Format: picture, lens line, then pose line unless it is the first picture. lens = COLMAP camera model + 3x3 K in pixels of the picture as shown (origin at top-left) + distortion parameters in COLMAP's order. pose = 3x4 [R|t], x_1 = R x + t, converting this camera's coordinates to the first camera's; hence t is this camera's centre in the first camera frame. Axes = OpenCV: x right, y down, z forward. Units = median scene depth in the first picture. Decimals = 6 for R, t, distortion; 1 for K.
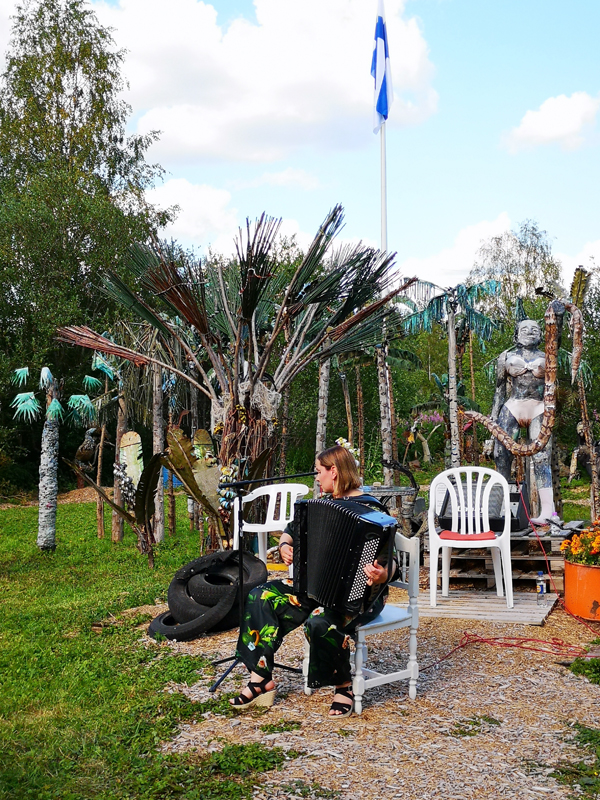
lens RADIAL K [[1095.2, 0, 300.4], [0, 1095.2, 404.1], [0, 0, 1]] dist [0.066166, 0.000000]
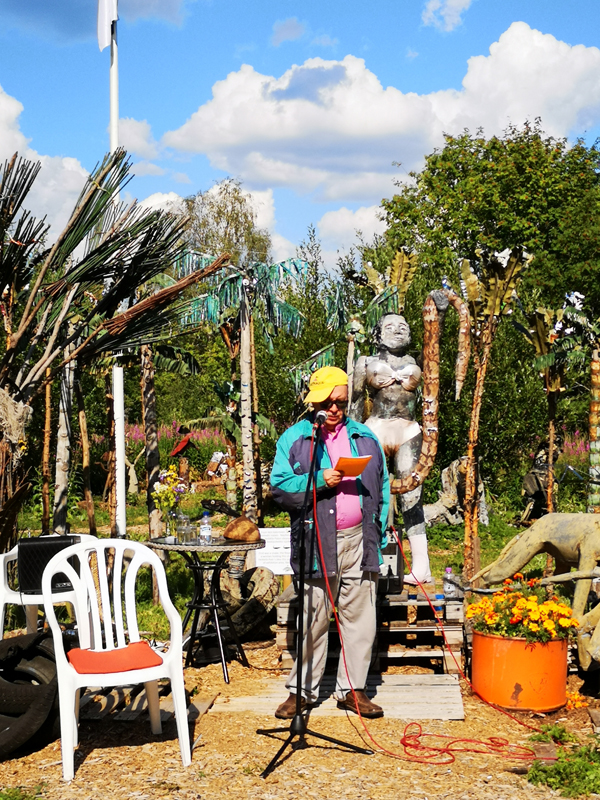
lens RADIAL K [[1445.2, 0, 299.9], [0, 1445.2, 397.1], [0, 0, 1]] dist [0.042946, 0.000000]
pose [[0.964589, 0.011973, 0.263487, -0.121095], [-0.008741, 0.999872, -0.013438, -0.005486], [-0.263614, 0.010659, 0.964569, 0.050219]]
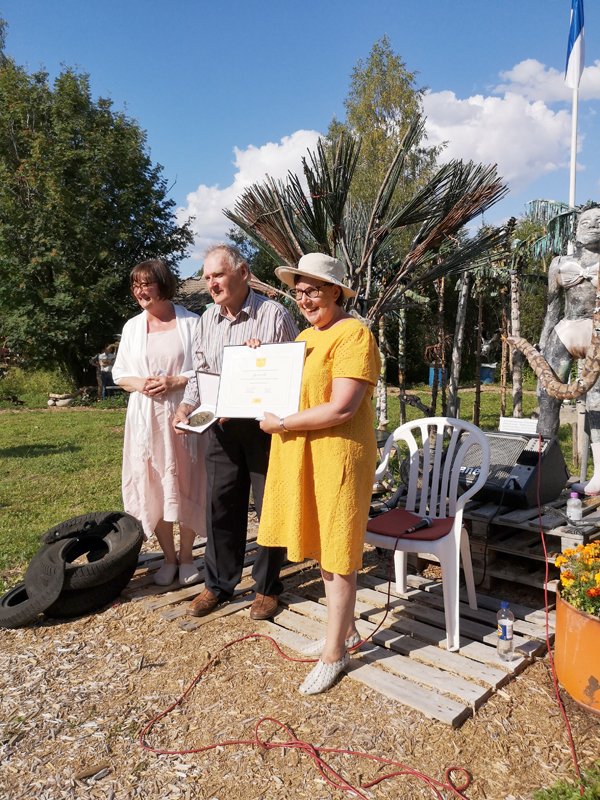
lens RADIAL K [[618.4, 0, 299.8], [0, 618.4, 406.8], [0, 0, 1]] dist [0.039175, -0.005078]
pose [[0.904418, 0.038821, -0.424877, 0.214896], [0.012182, 0.993096, 0.116670, 0.002496], [0.426473, -0.110694, 0.897701, 0.543840]]
